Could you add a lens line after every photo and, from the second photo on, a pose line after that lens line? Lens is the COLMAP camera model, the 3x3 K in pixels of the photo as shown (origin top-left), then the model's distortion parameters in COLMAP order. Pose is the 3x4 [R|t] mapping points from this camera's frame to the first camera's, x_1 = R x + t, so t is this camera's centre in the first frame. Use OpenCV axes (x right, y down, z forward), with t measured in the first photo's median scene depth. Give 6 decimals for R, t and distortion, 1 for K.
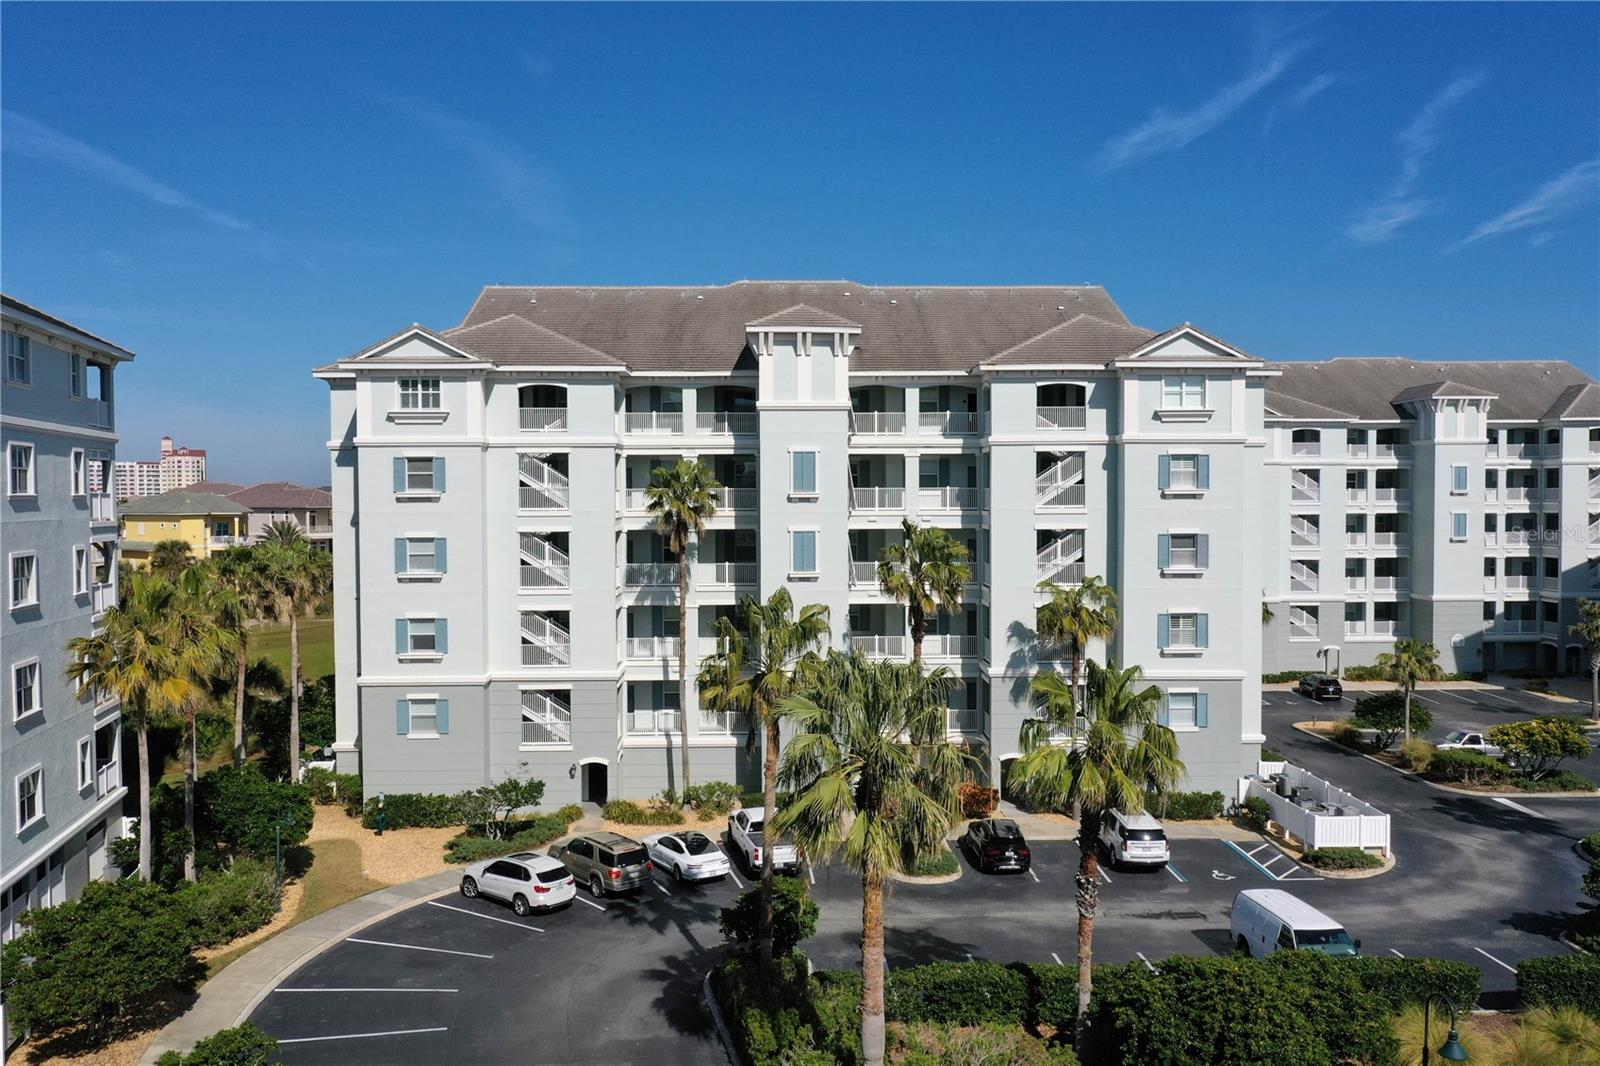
lens RADIAL K [[1229.4, 0, 800.0], [0, 1229.4, 533.0], [0, 0, 1]] dist [0.004738, 0.001978]
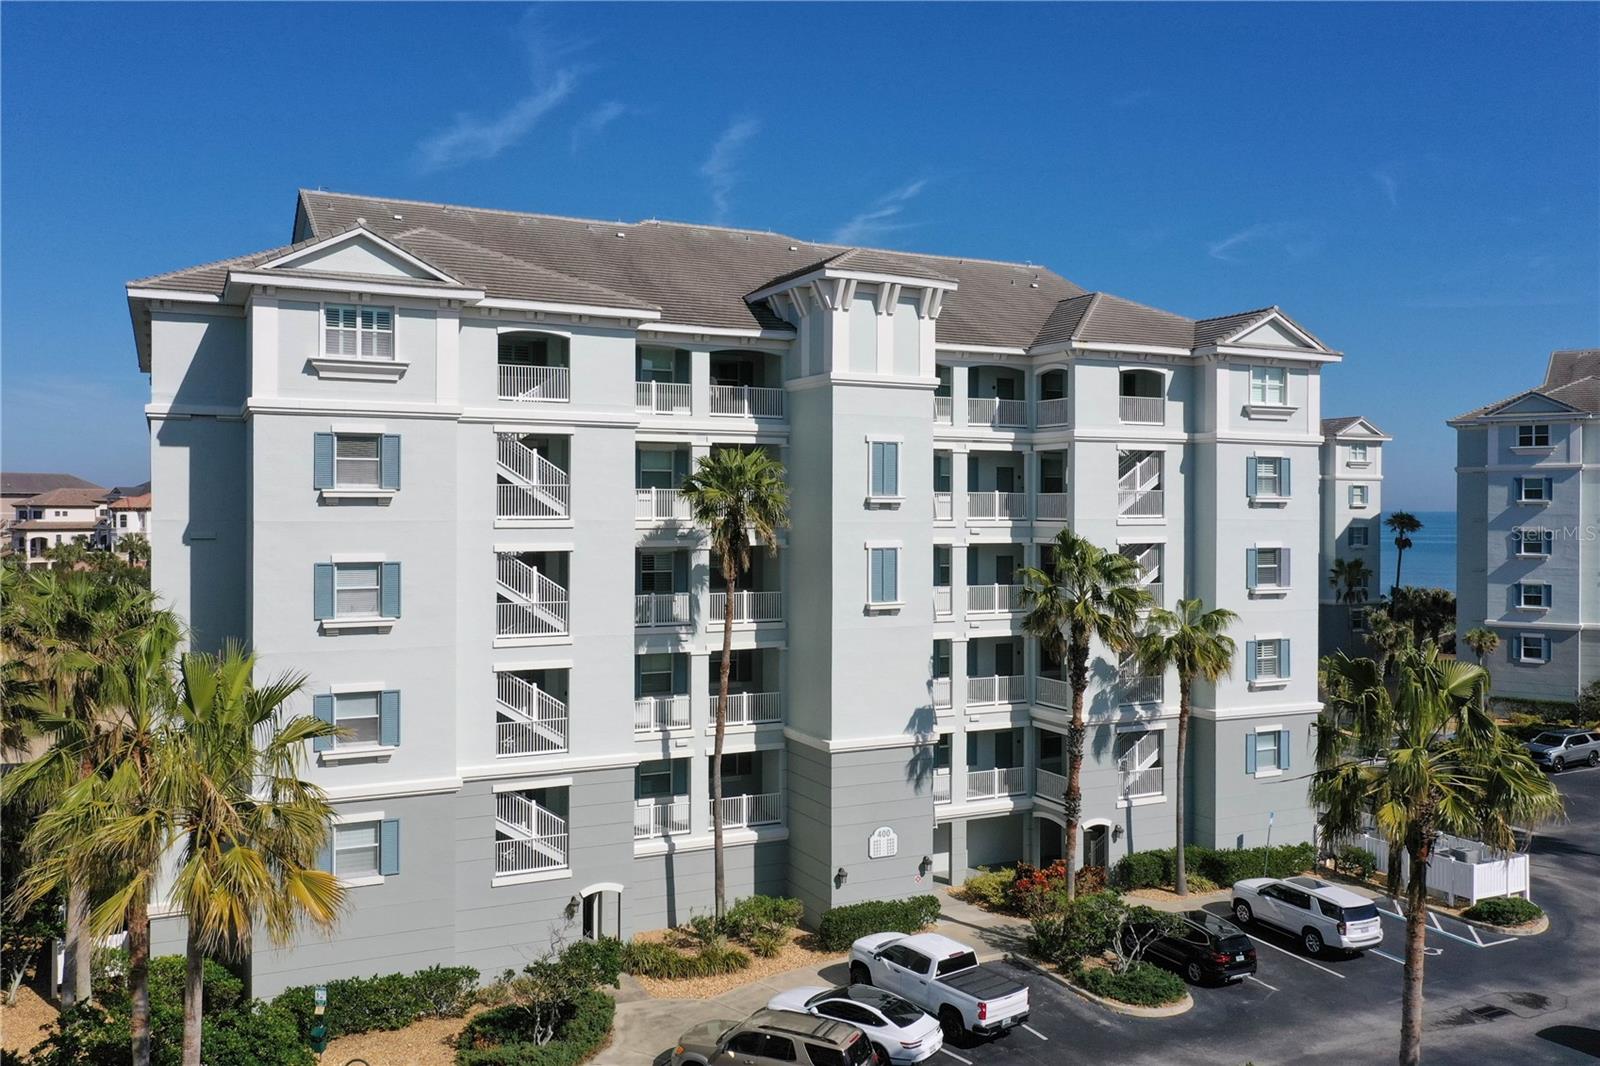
lens RADIAL K [[1263.7, 0, 792.9], [0, 1263.7, 512.4], [0, 0, 1]] dist [0.004254, 0.002904]
pose [[0.914218, 0.004724, 0.405195, -0.357226], [0.005337, 0.999705, -0.023695, -0.005195], [-0.405187, 0.023825, 0.913923, 0.316211]]
